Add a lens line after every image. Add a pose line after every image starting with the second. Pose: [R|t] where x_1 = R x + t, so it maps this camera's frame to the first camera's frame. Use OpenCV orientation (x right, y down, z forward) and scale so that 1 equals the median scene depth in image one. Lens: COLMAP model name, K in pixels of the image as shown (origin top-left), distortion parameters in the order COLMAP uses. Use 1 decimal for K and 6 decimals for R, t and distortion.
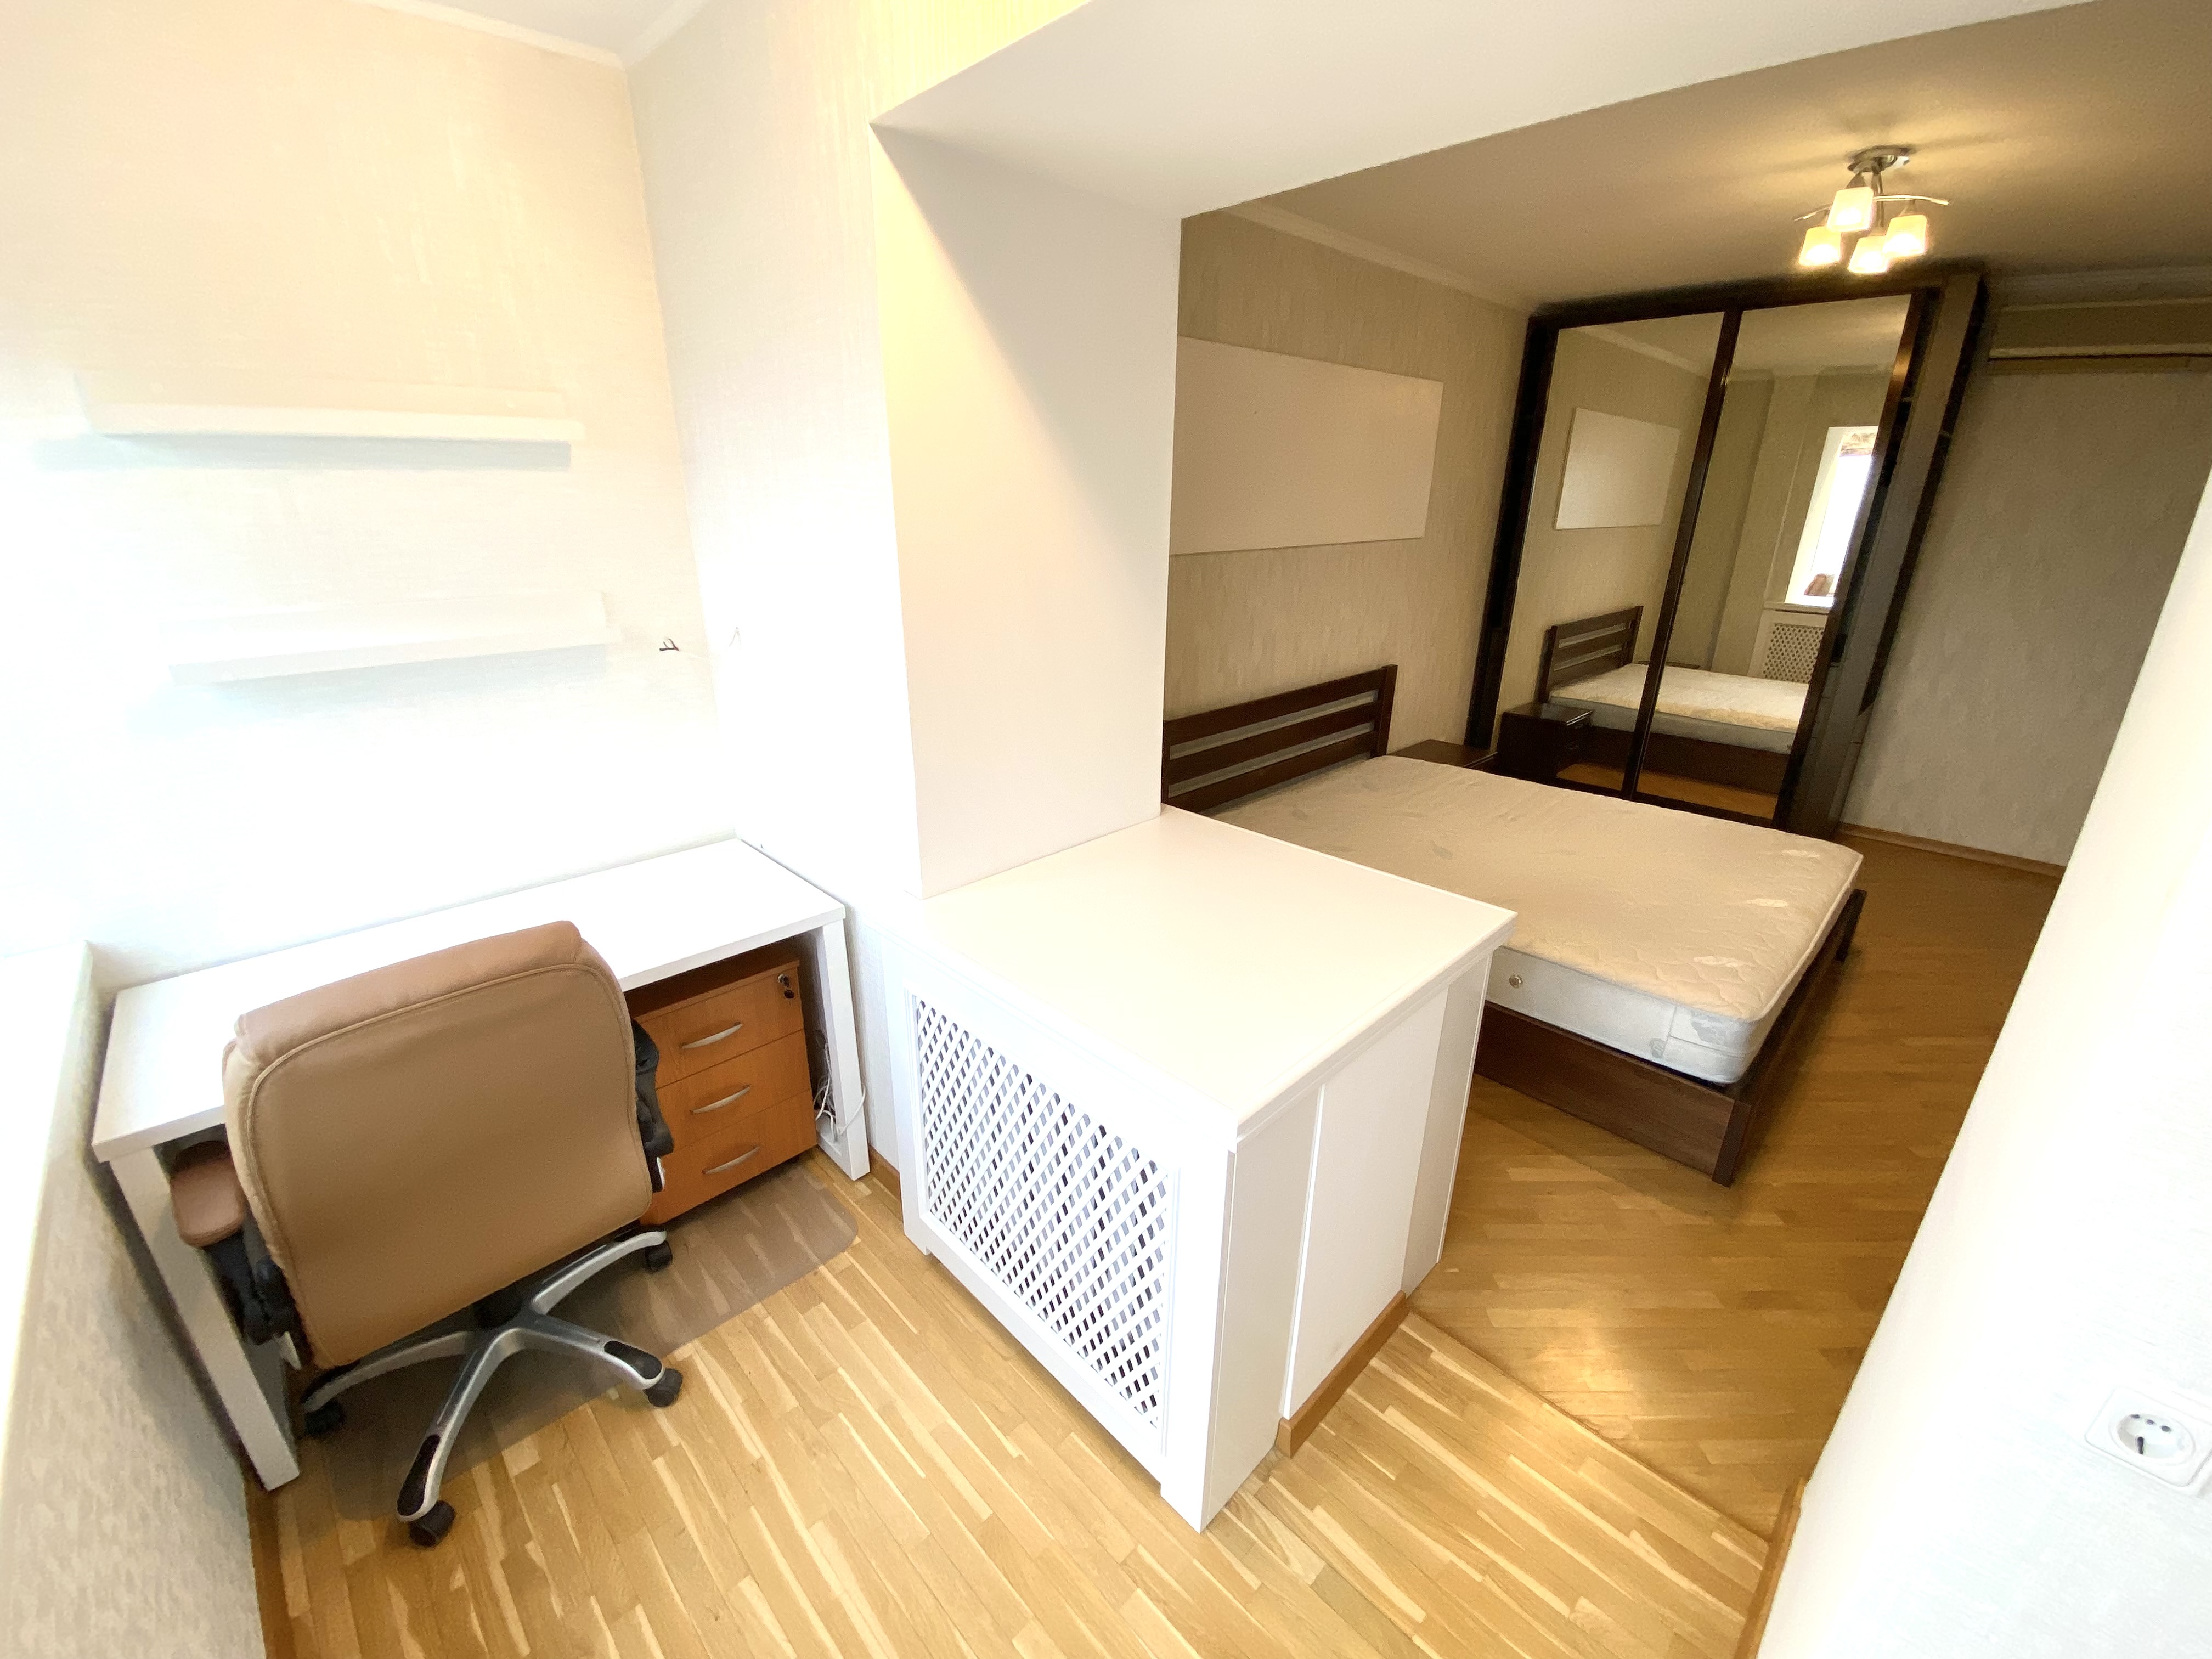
lens RADIAL K [[901.4, 0, 1106.0], [0, 901.4, 829.5], [0, 0, 1]] dist [0.012543, 0.000049]
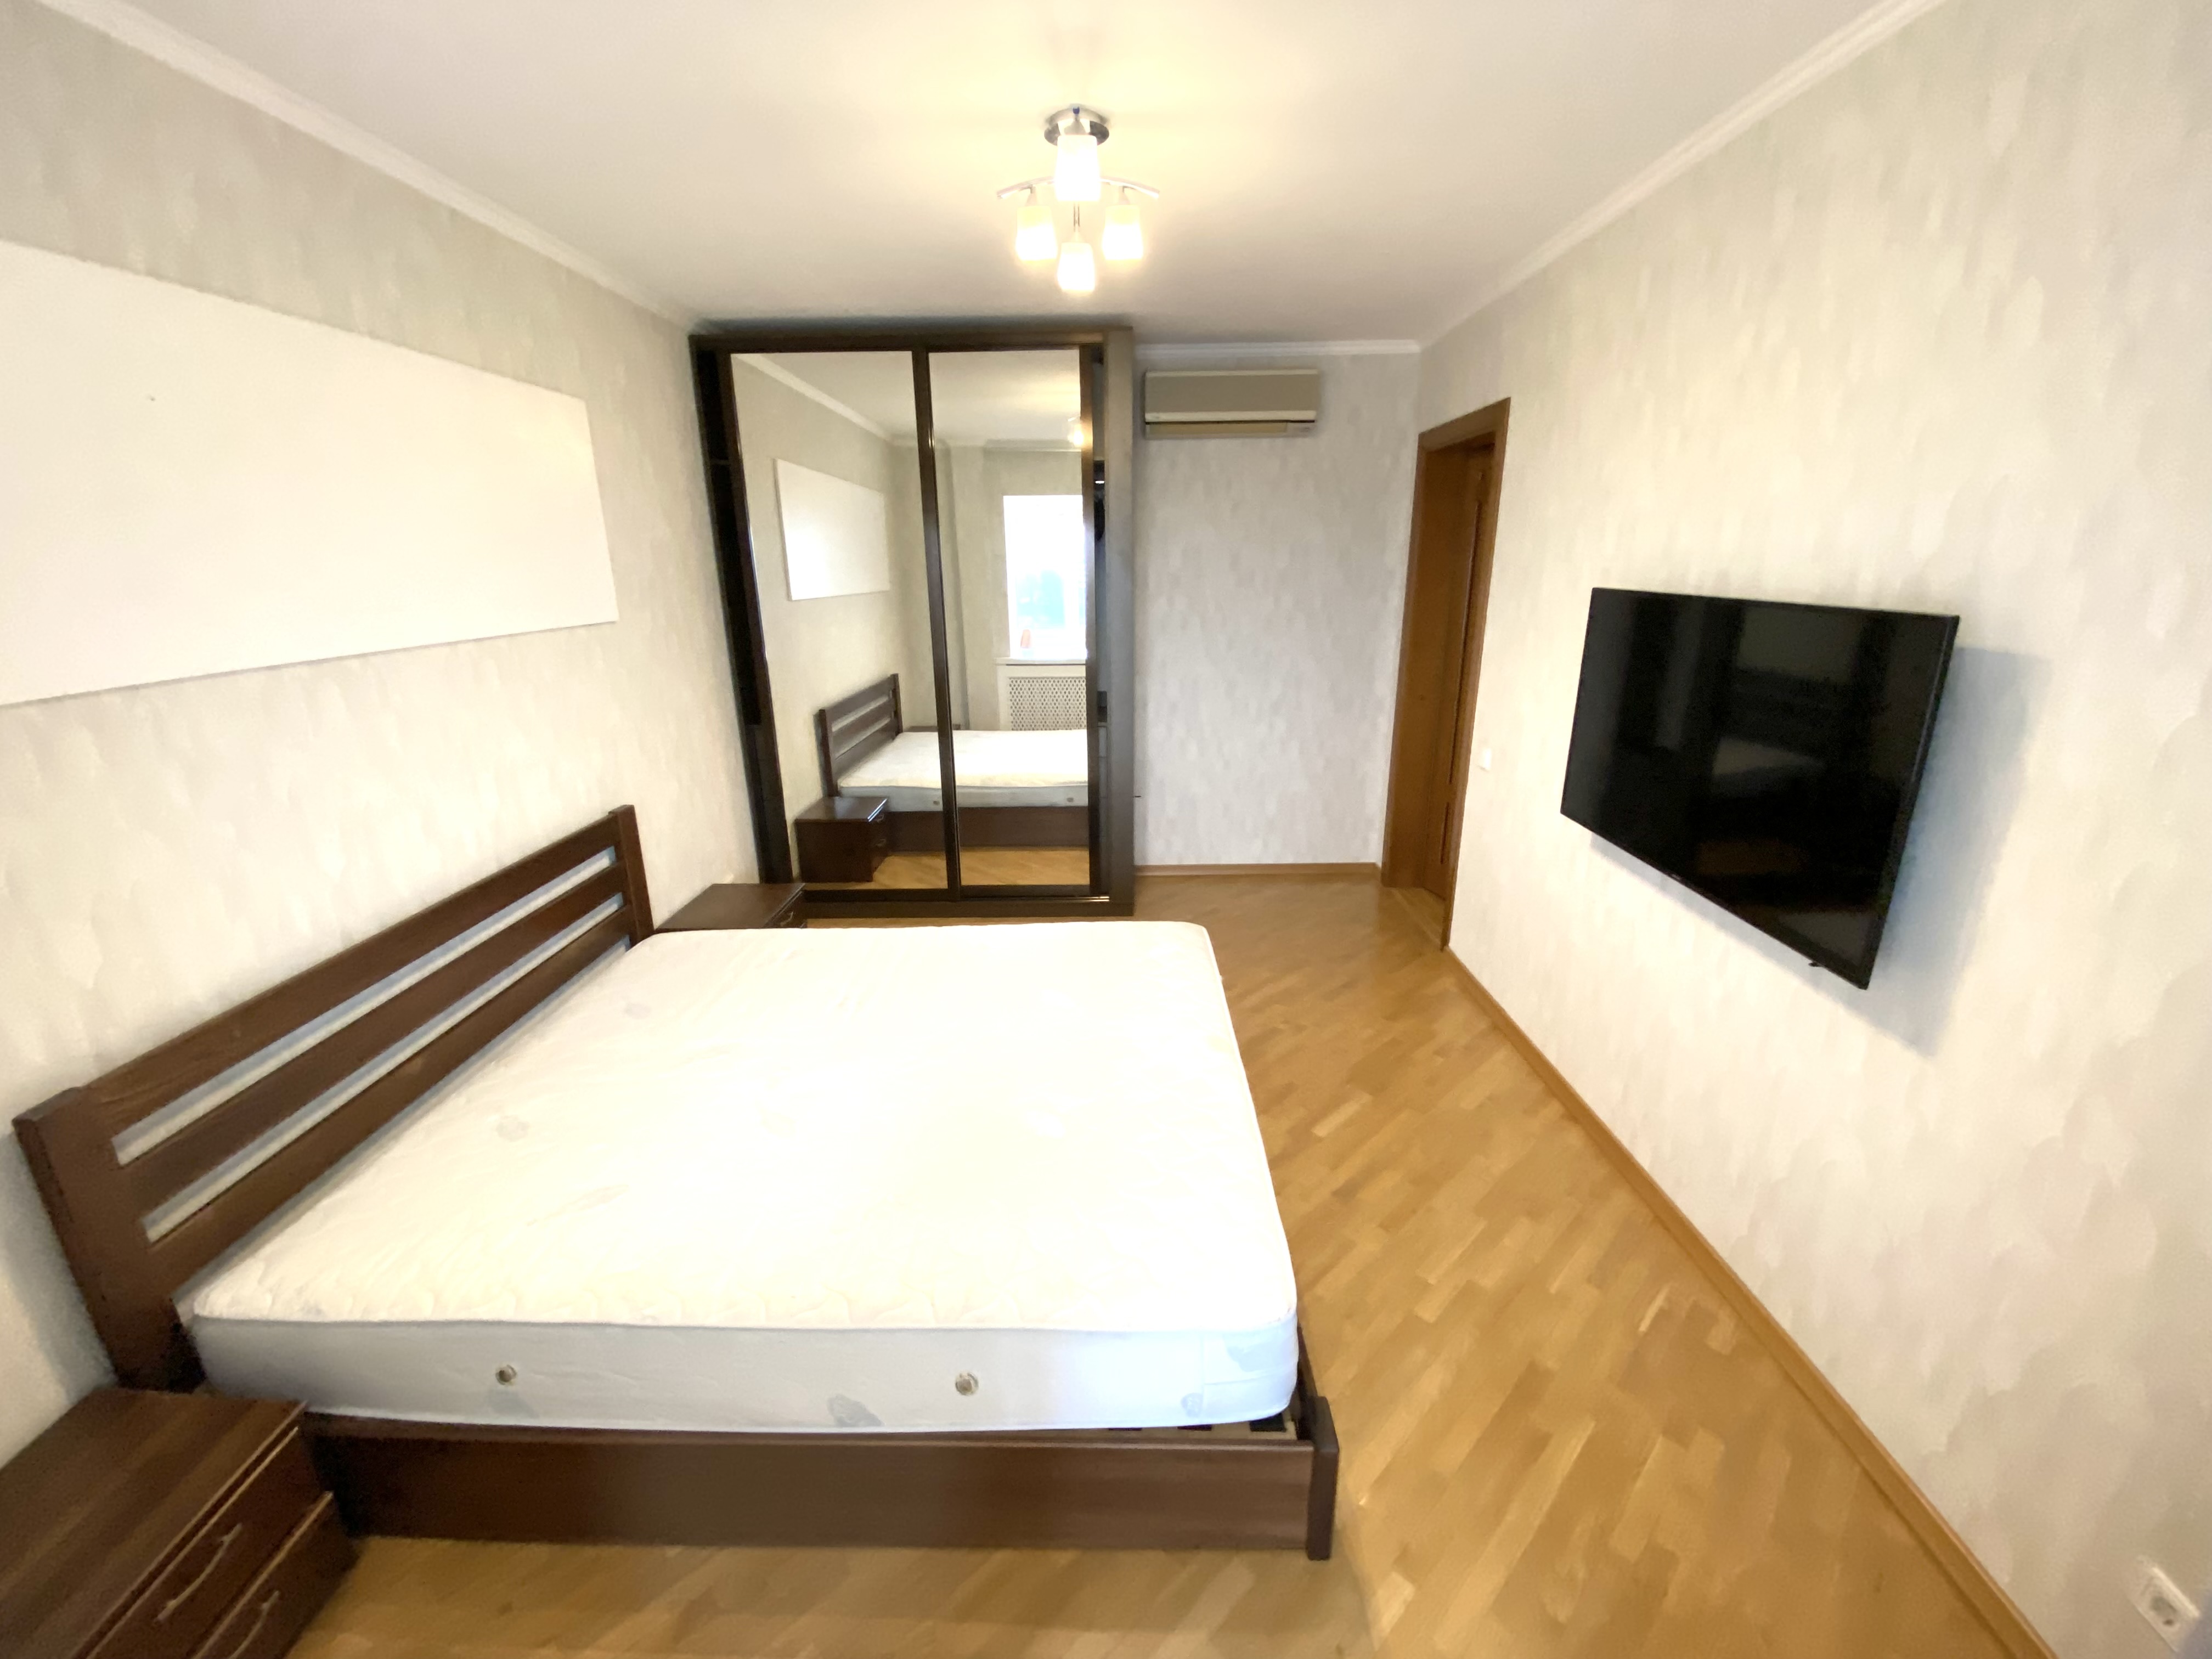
lens RADIAL K [[901.4, 0, 1106.0], [0, 901.4, 829.5], [0, 0, 1]] dist [0.012543, 0.000049]
pose [[0.711060, -0.216219, 0.669061, 0.107163], [0.262200, 0.964448, 0.033019, -0.086447], [-0.652414, 0.151949, 0.742474, 0.245972]]
